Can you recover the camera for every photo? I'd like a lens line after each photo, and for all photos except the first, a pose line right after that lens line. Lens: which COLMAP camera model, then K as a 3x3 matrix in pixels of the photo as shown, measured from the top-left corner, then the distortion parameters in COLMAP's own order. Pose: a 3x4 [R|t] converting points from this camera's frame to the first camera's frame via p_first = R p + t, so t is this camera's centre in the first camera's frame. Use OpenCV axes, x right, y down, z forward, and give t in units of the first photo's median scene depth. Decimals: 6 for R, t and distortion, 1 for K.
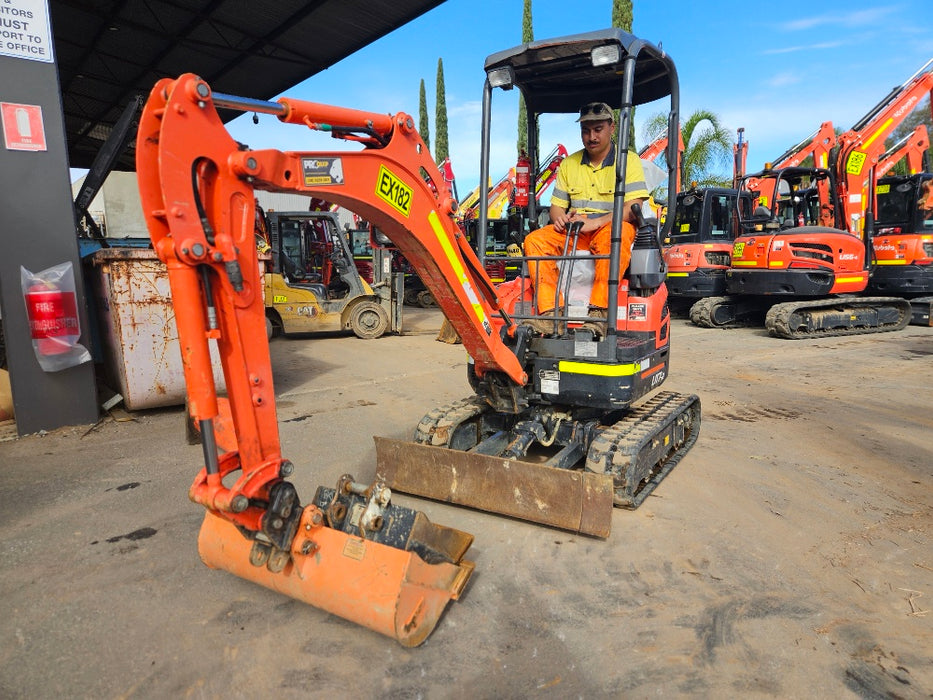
lens RADIAL K [[630.2, 0, 462.3], [0, 630.2, 357.2], [0, 0, 1]] dist [0.076718, -0.066227]
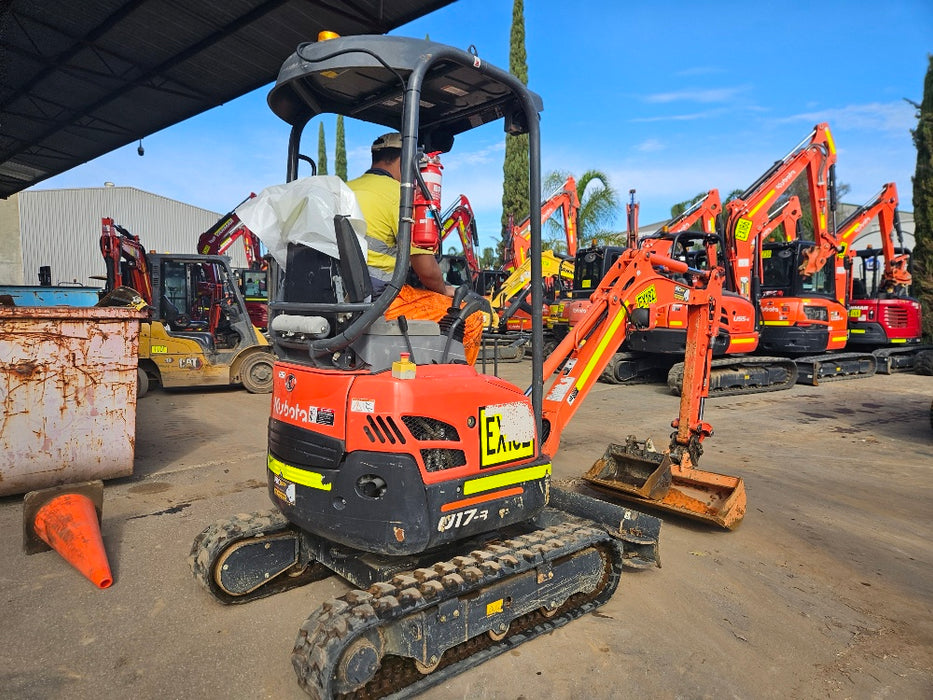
lens RADIAL K [[633.0, 0, 452.1], [0, 633.0, 348.8], [0, 0, 1]] dist [0.076526, -0.069786]
pose [[0.989102, 0.014174, 0.146551, -0.021465], [-0.002955, 0.997066, -0.076491, -0.048844], [-0.147205, 0.075224, 0.986241, 0.092170]]
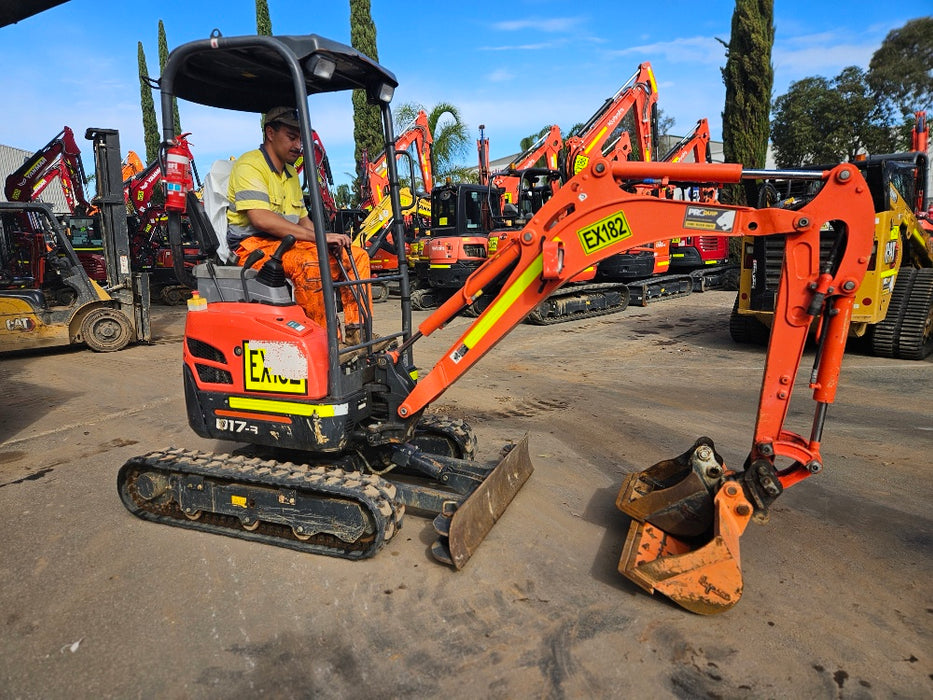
lens RADIAL K [[633.0, 0, 455.1], [0, 633.0, 355.6], [0, 0, 1]] dist [0.080002, -0.070458]
pose [[0.933297, -0.078776, 0.350358, -0.033282], [0.070272, 0.996844, 0.036942, -0.047224], [-0.352162, -0.009857, 0.935887, 0.038683]]
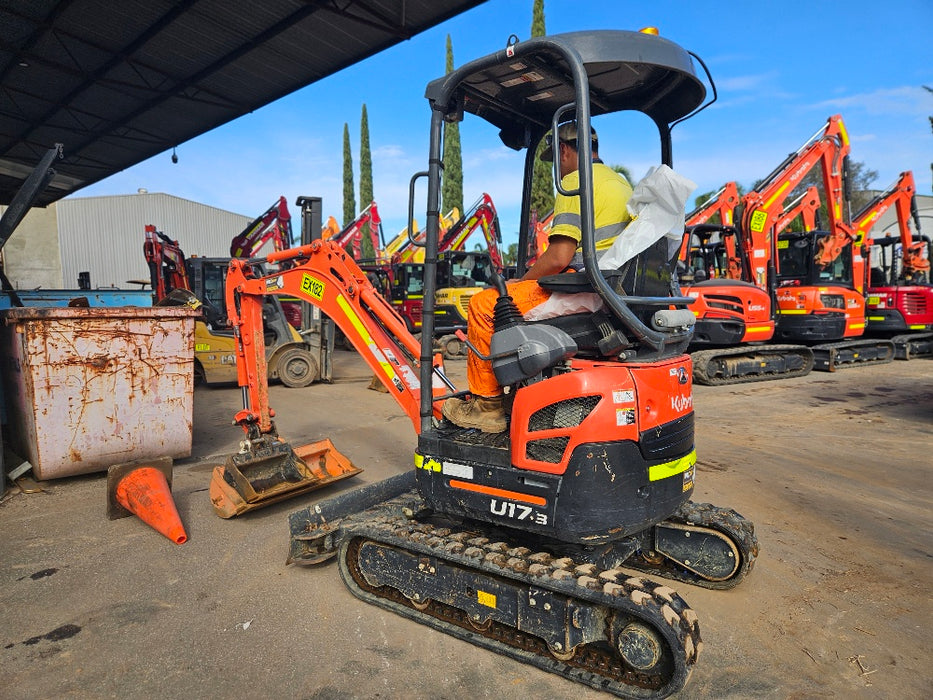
lens RADIAL K [[633.4, 0, 456.7], [0, 633.4, 350.1], [0, 0, 1]] dist [0.075651, -0.068375]
pose [[0.993793, -0.004033, 0.111168, -0.026383], [0.011897, 0.997464, -0.070171, -0.030600], [-0.110603, 0.071058, 0.991321, 0.000289]]
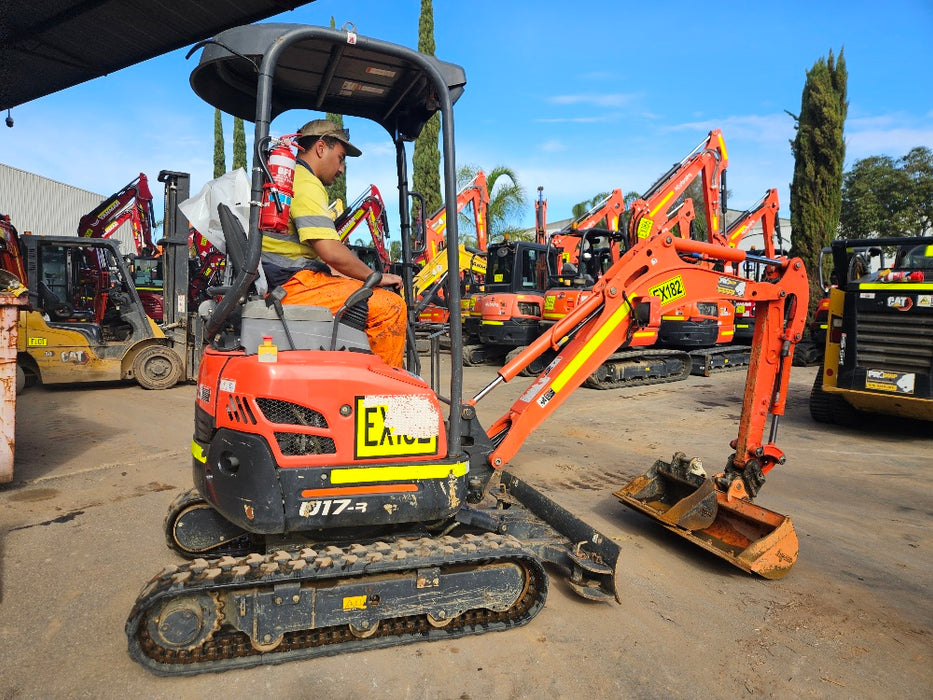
lens RADIAL K [[632.3, 0, 455.7], [0, 632.3, 358.2], [0, 0, 1]] dist [0.078940, -0.070550]
pose [[0.955413, 0.007882, 0.295168, -0.040308], [0.007910, 0.998602, -0.052267, -0.047130], [-0.295167, 0.052272, 0.954015, 0.118316]]
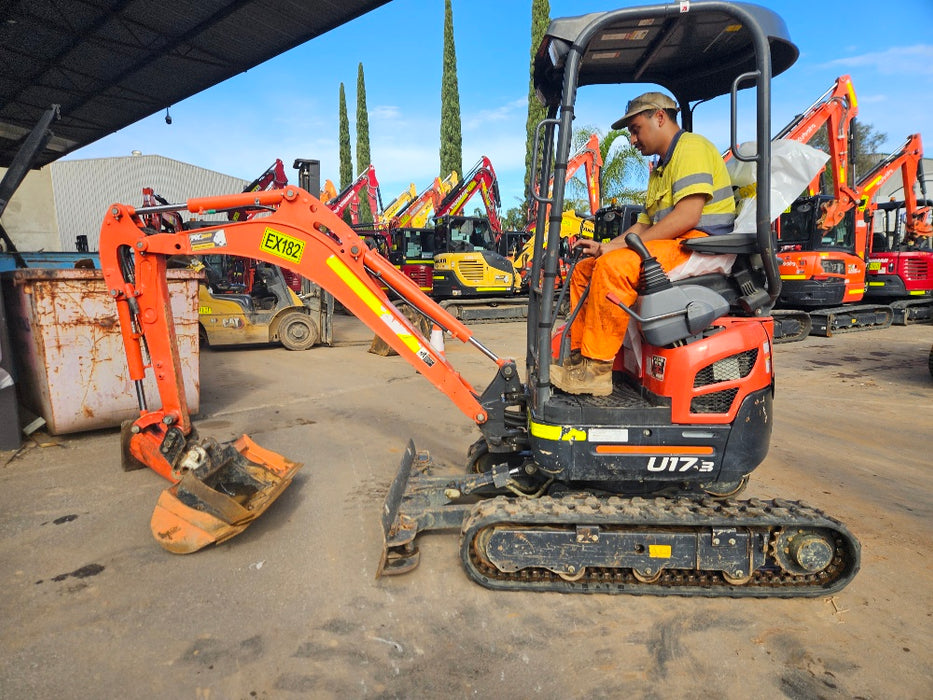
lens RADIAL K [[632.0, 0, 447.8], [0, 632.0, 357.0], [0, 0, 1]] dist [0.085730, -0.077521]
pose [[0.994887, -0.005961, 0.100818, -0.030977], [0.006685, 0.999954, -0.006840, -0.022591], [-0.100773, 0.007479, 0.994881, -0.019545]]
